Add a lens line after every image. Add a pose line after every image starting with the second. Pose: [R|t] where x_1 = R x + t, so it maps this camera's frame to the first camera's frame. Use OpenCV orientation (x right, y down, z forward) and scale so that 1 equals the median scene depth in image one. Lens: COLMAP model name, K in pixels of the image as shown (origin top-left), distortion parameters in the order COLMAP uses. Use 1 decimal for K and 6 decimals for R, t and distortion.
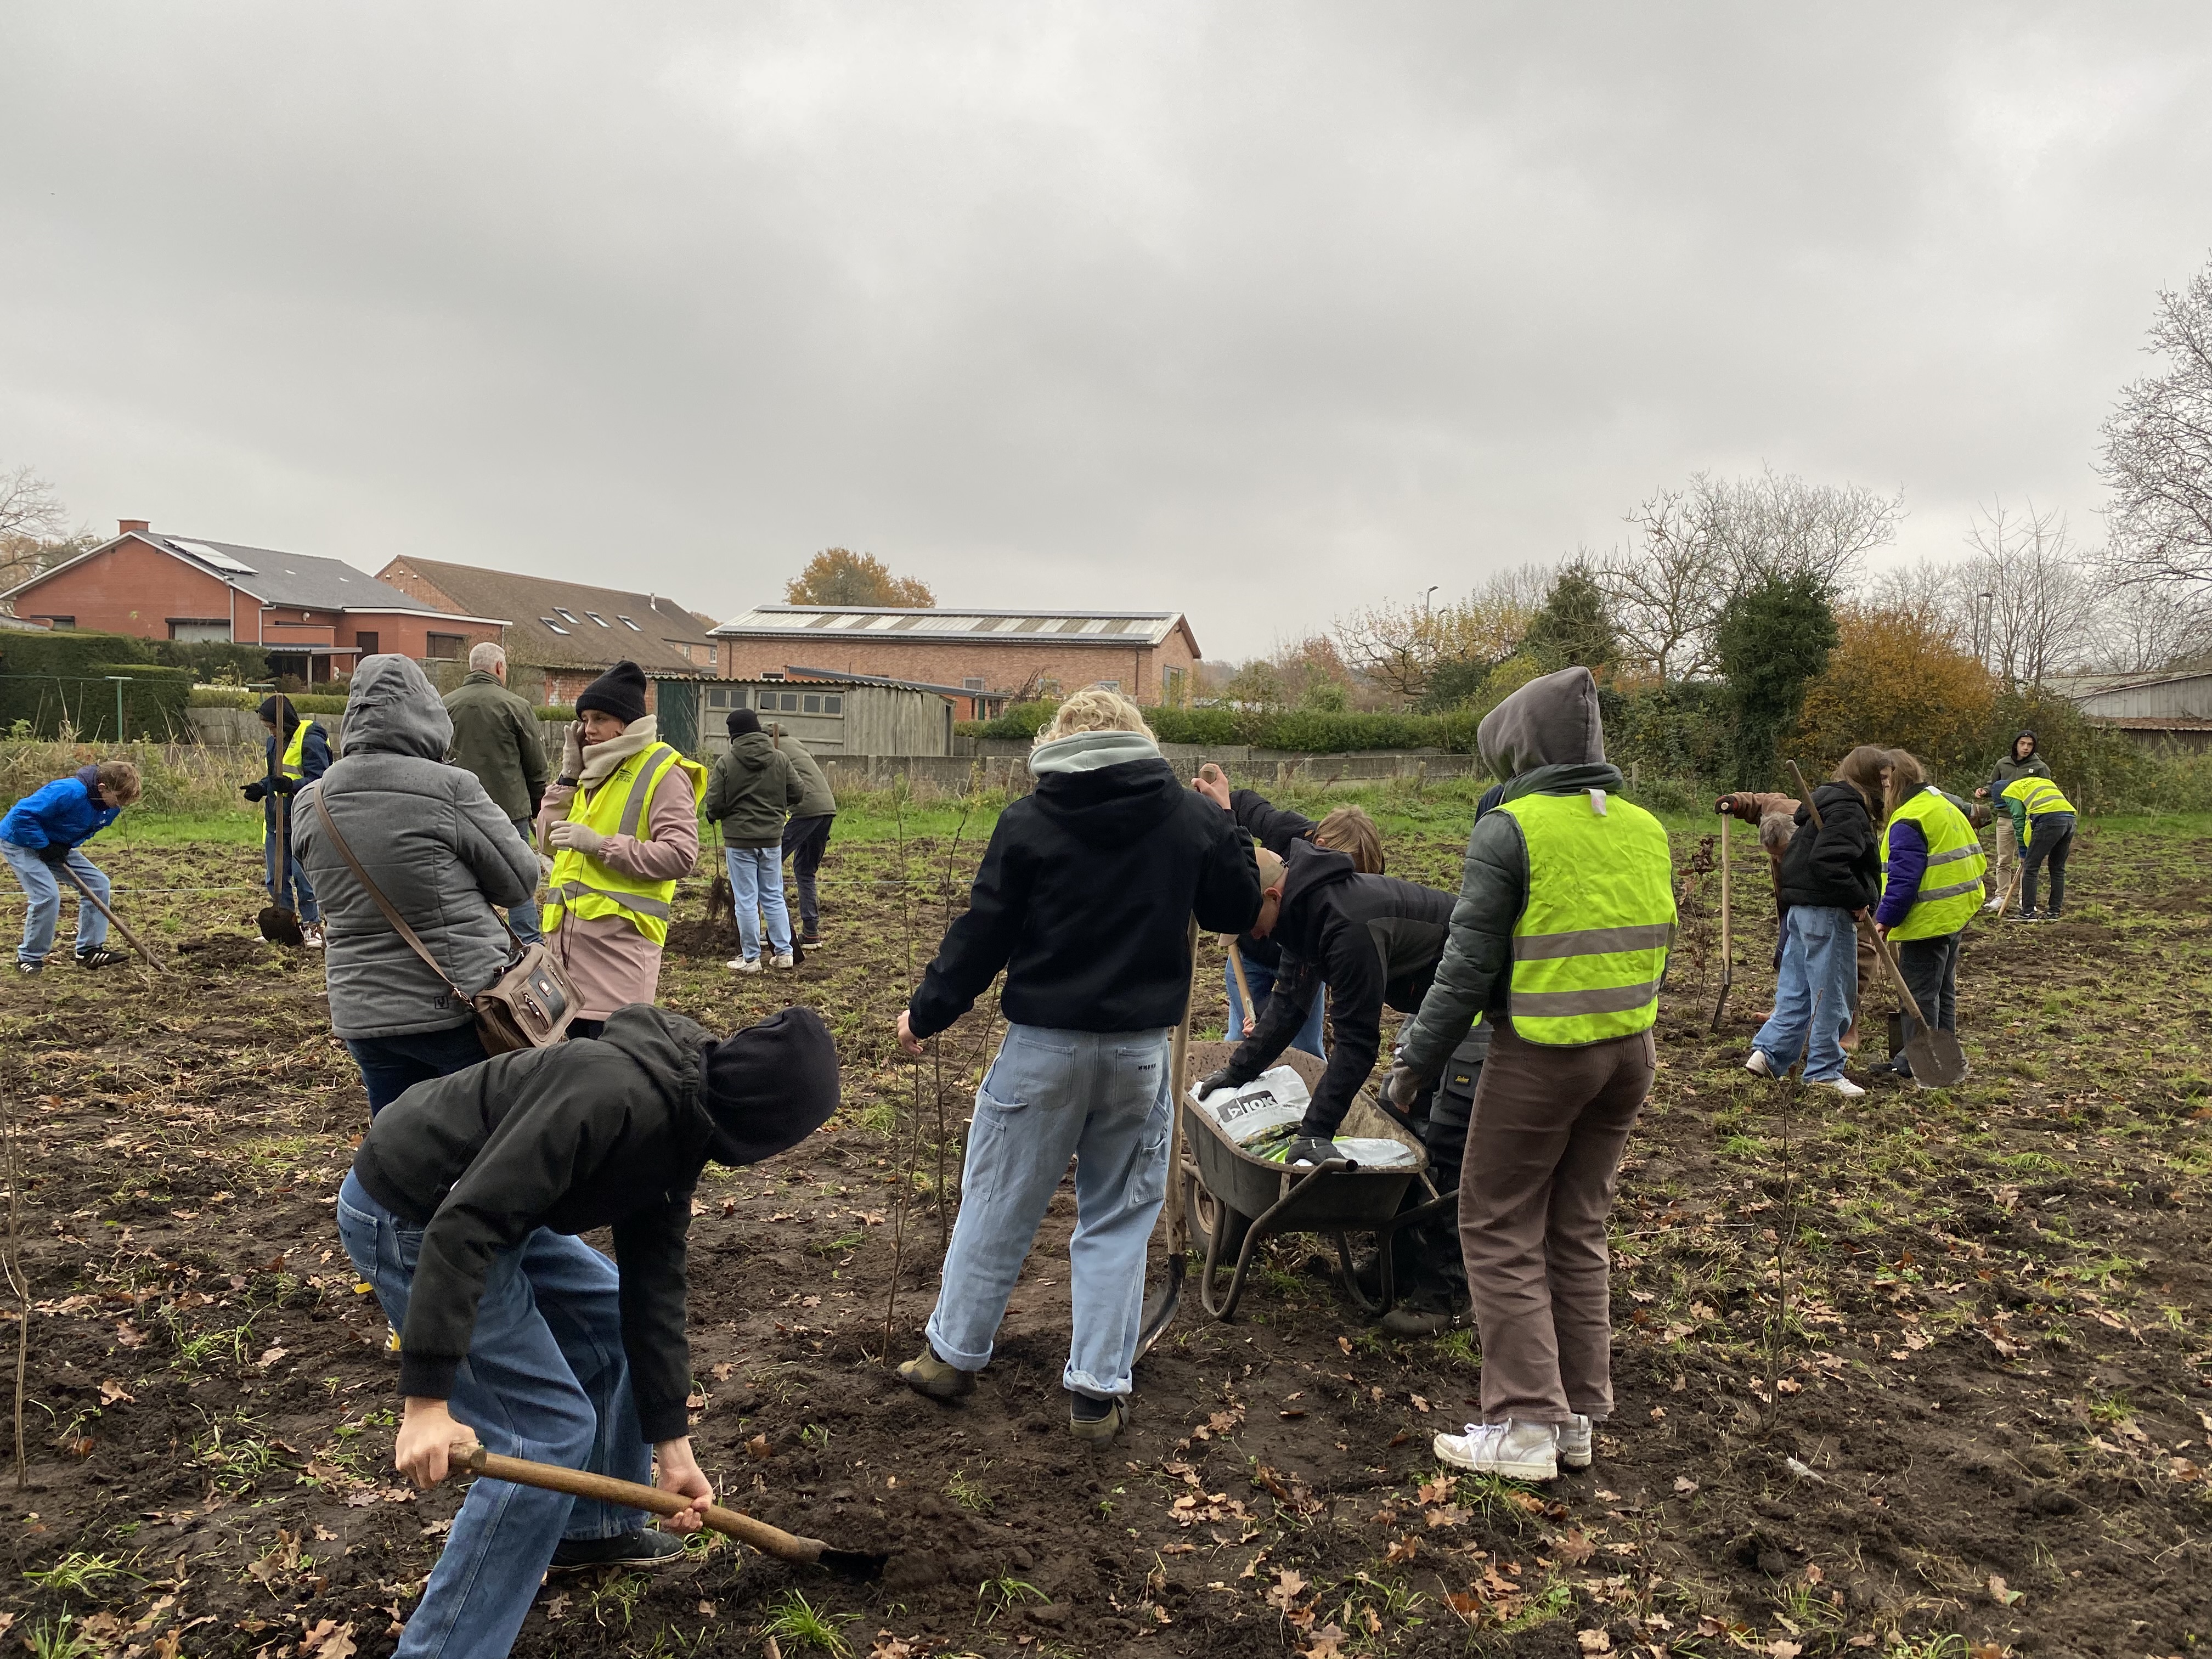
lens RADIAL K [[1668.6, 0, 1114.5], [0, 1668.6, 822.2], [0, 0, 1]] dist [0.006247, 0.007325]
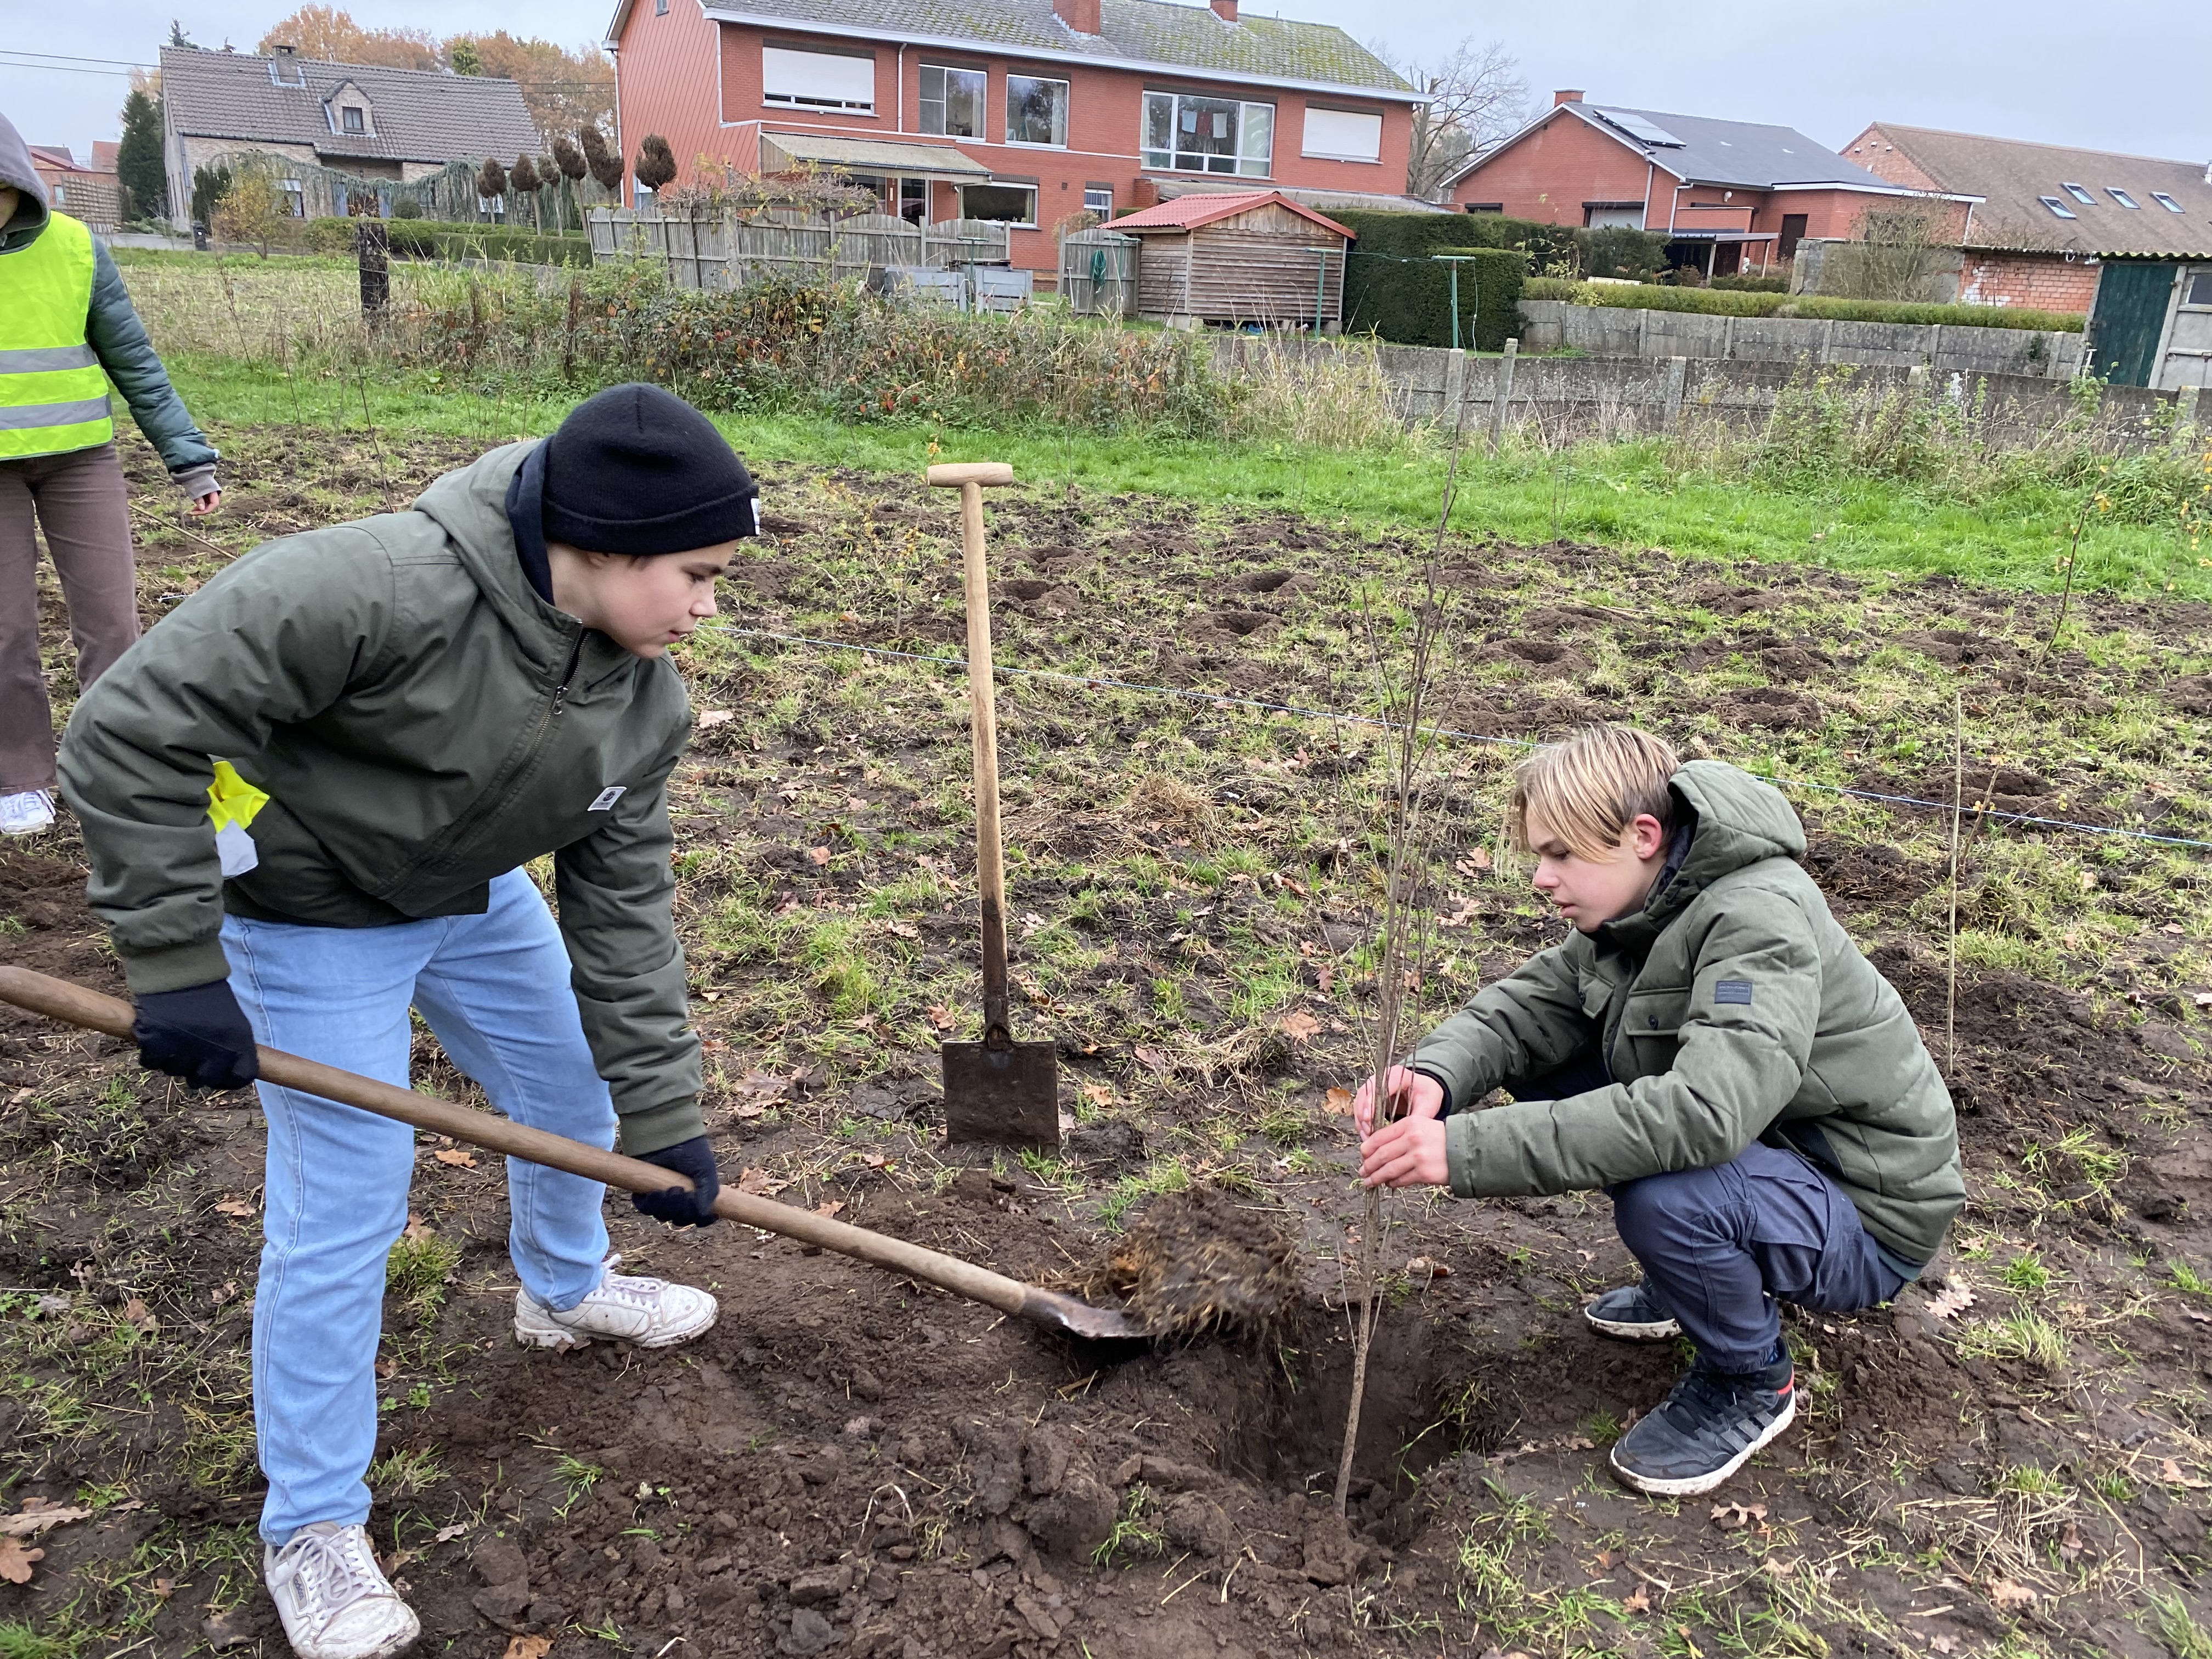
lens RADIAL K [[1668.6, 0, 1114.5], [0, 1668.6, 822.2], [0, 0, 1]] dist [0.006247, 0.007325]
pose [[0.675542, 0.234622, -0.698996, -0.022833], [-0.073137, 0.964668, 0.253114, -0.007973], [0.733685, -0.119866, 0.668834, 0.163251]]
